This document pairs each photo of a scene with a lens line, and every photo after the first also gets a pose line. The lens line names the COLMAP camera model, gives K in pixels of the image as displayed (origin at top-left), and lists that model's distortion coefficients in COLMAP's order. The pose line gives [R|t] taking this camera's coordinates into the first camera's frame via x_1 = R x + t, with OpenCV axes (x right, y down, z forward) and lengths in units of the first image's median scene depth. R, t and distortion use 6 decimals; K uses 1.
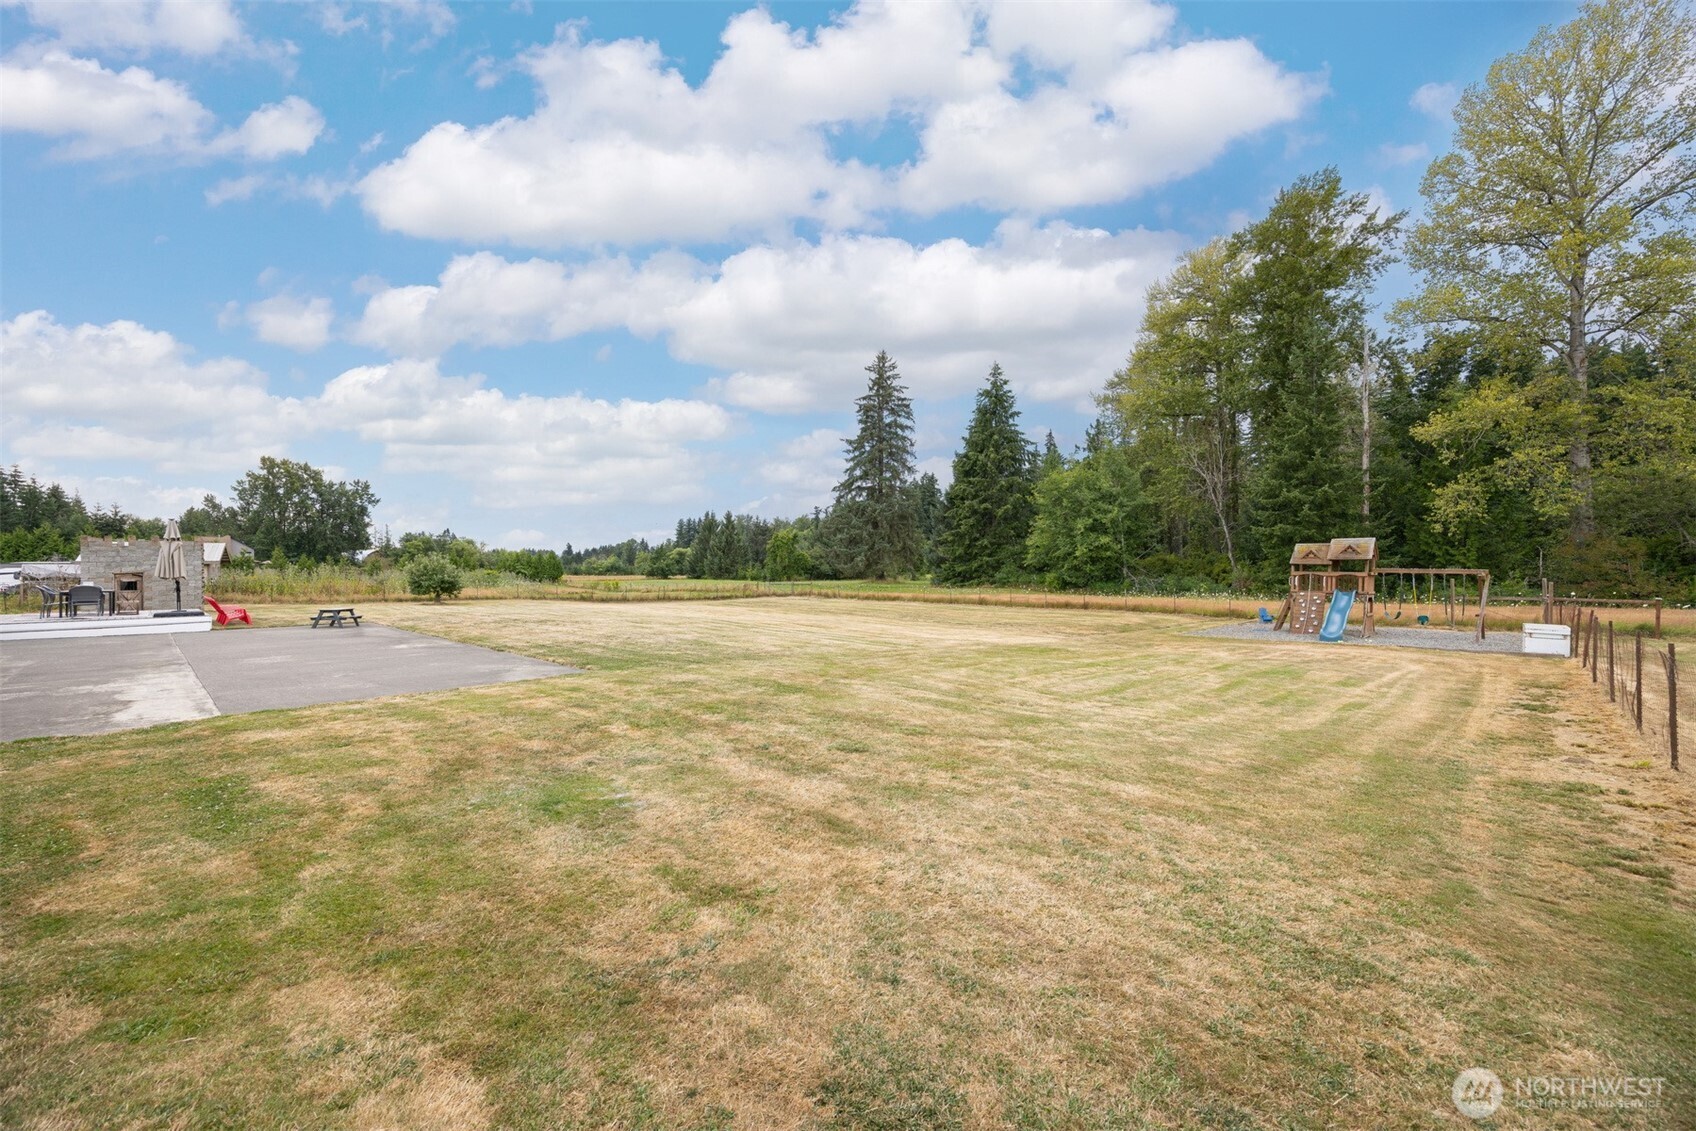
lens RADIAL K [[632.6, 0, 851.4], [0, 632.6, 563.9], [0, 0, 1]] dist [-0.008131, -0.000318]
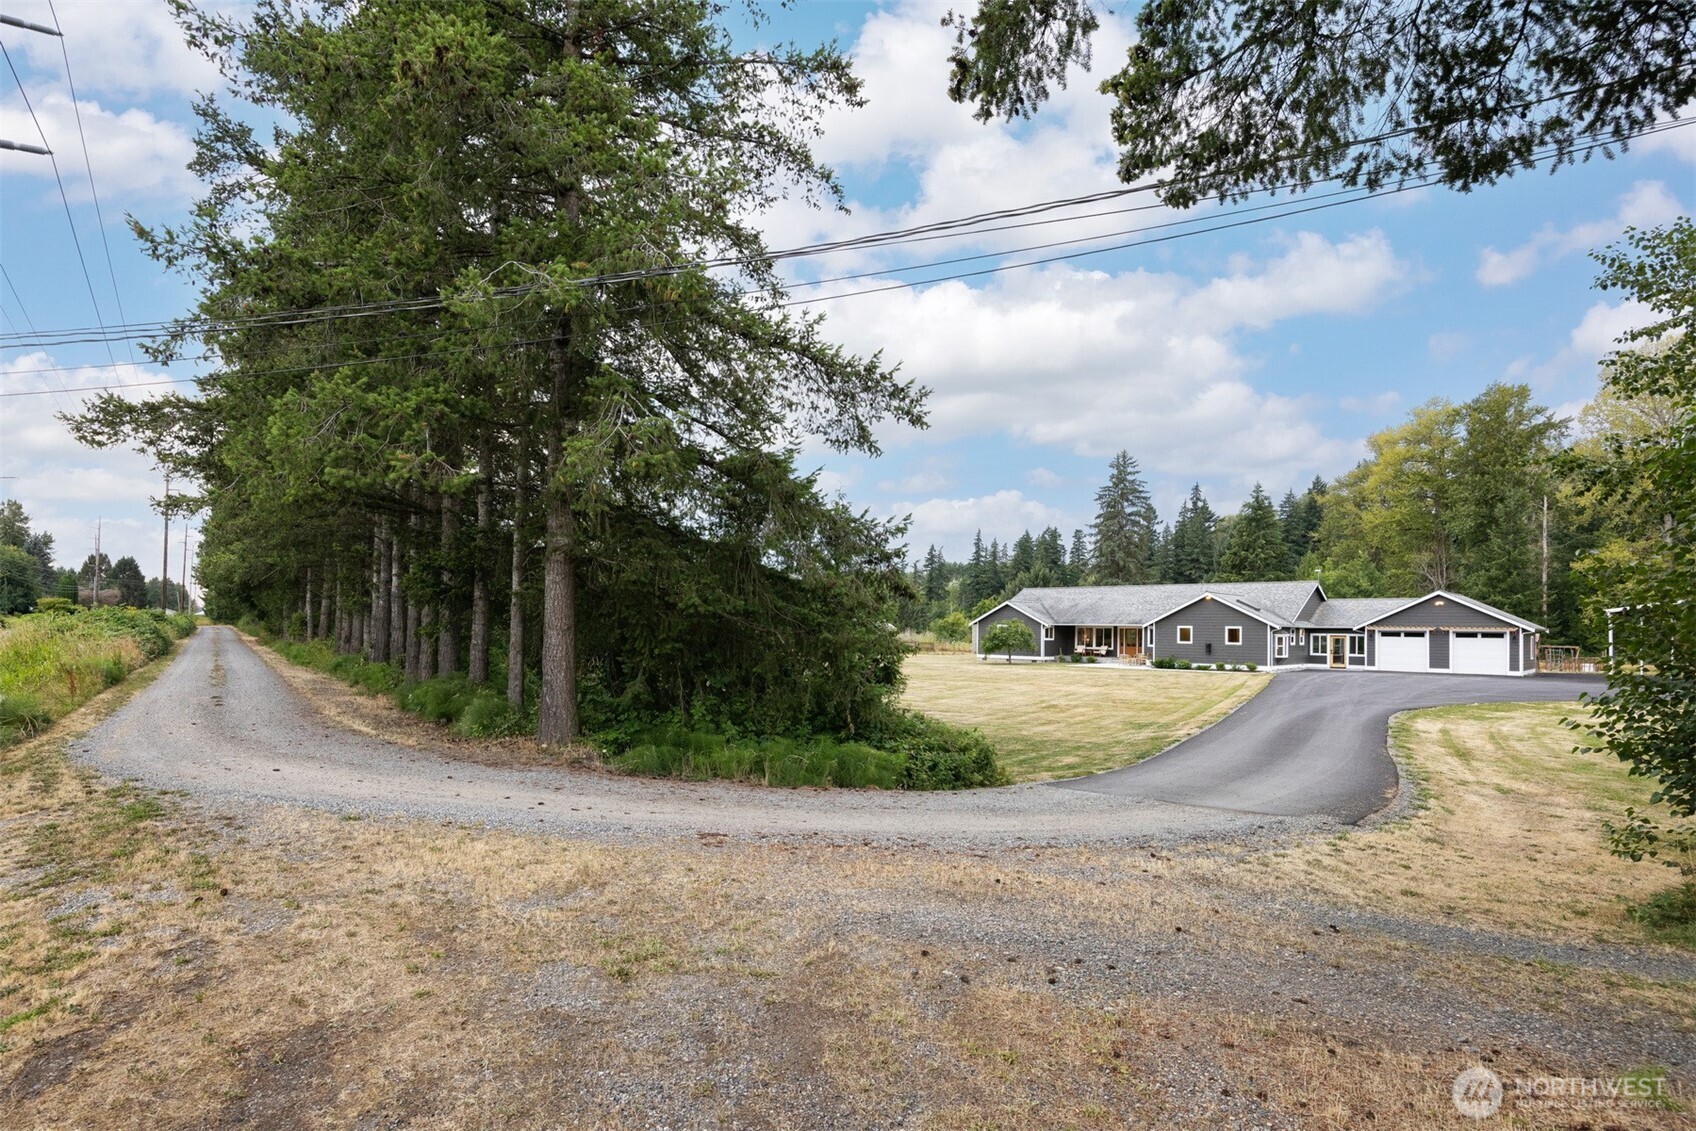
lens RADIAL K [[836.5, 0, 837.2], [0, 836.5, 606.9], [0, 0, 1]] dist [0.003533, 0.000693]
pose [[0.999260, 0.013948, -0.035858, -0.851539], [-0.014692, 0.999680, -0.020575, -0.016687], [0.035560, 0.021087, 0.999145, -1.125682]]
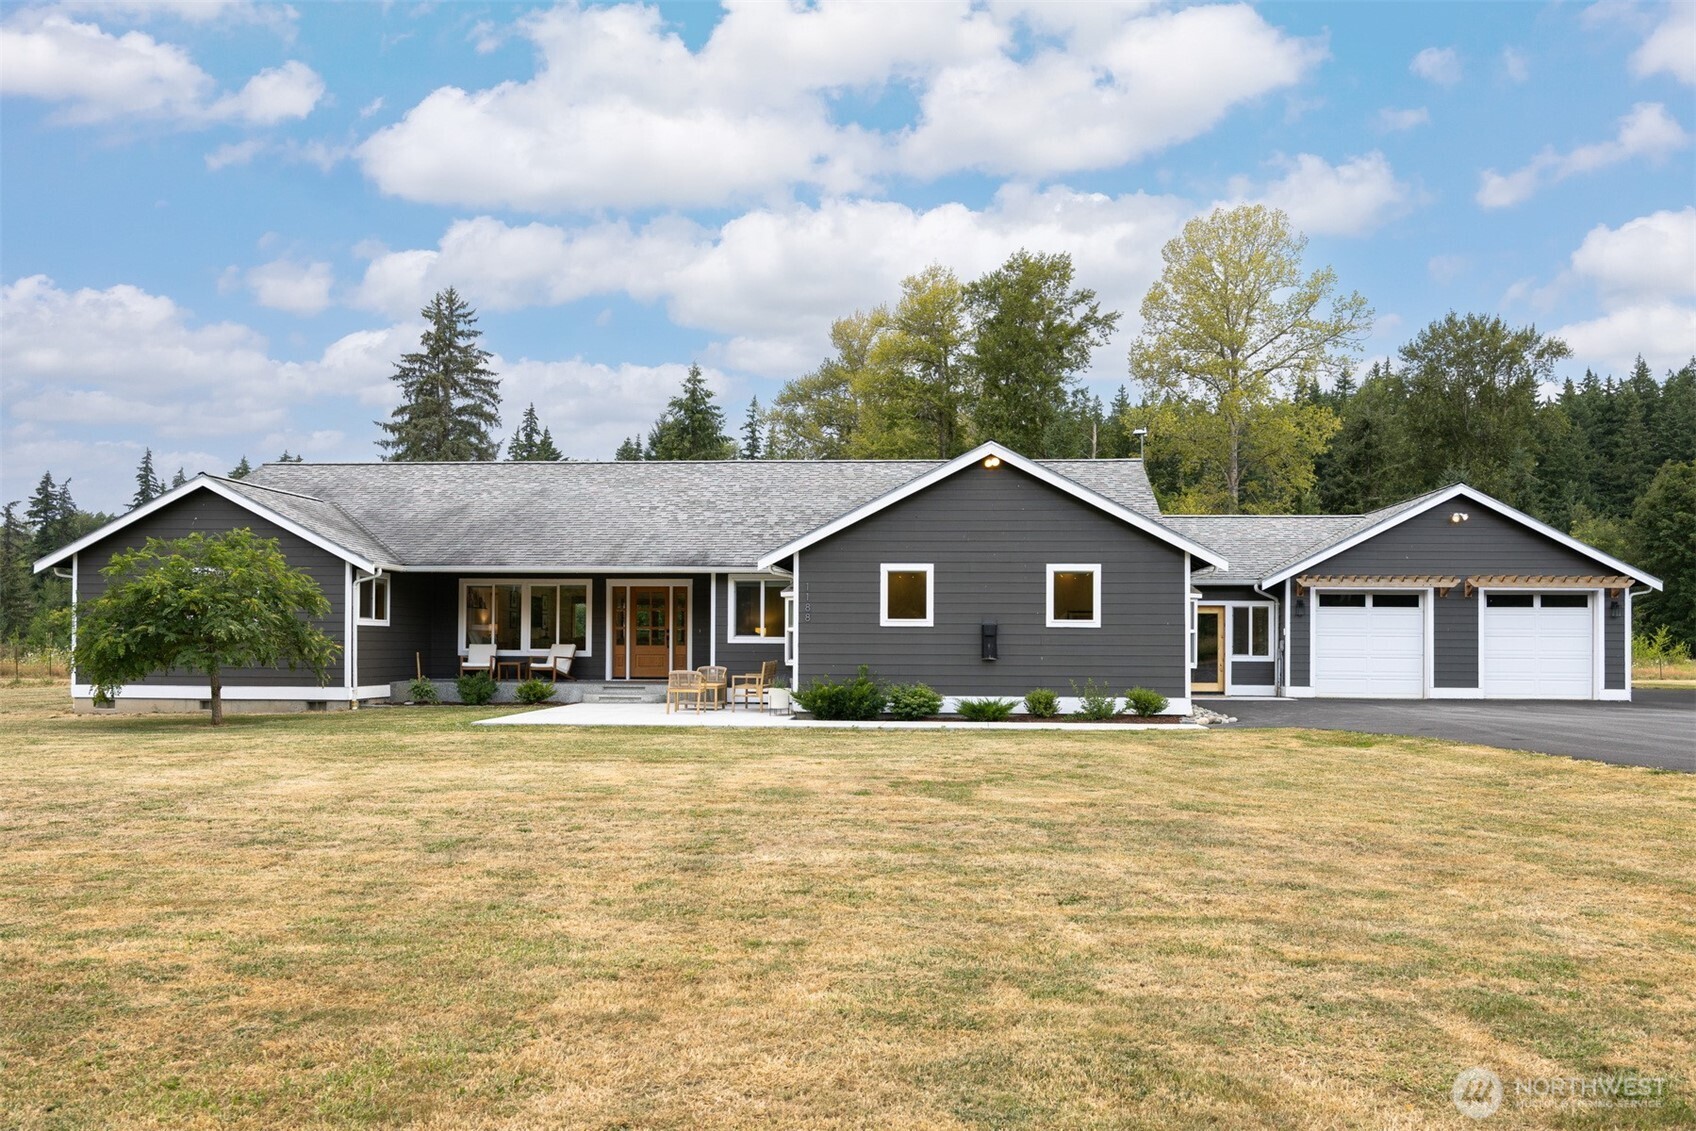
lens RADIAL K [[1232.2, 0, 859.5], [0, 1232.2, 627.9], [0, 0, 1]] dist [-0.008818, 0.000559]
pose [[0.793368, 0.014163, 0.608577, -0.729613], [-0.009723, 0.999897, -0.010594, 0.006368], [-0.608664, 0.002488, 0.793424, -0.396615]]
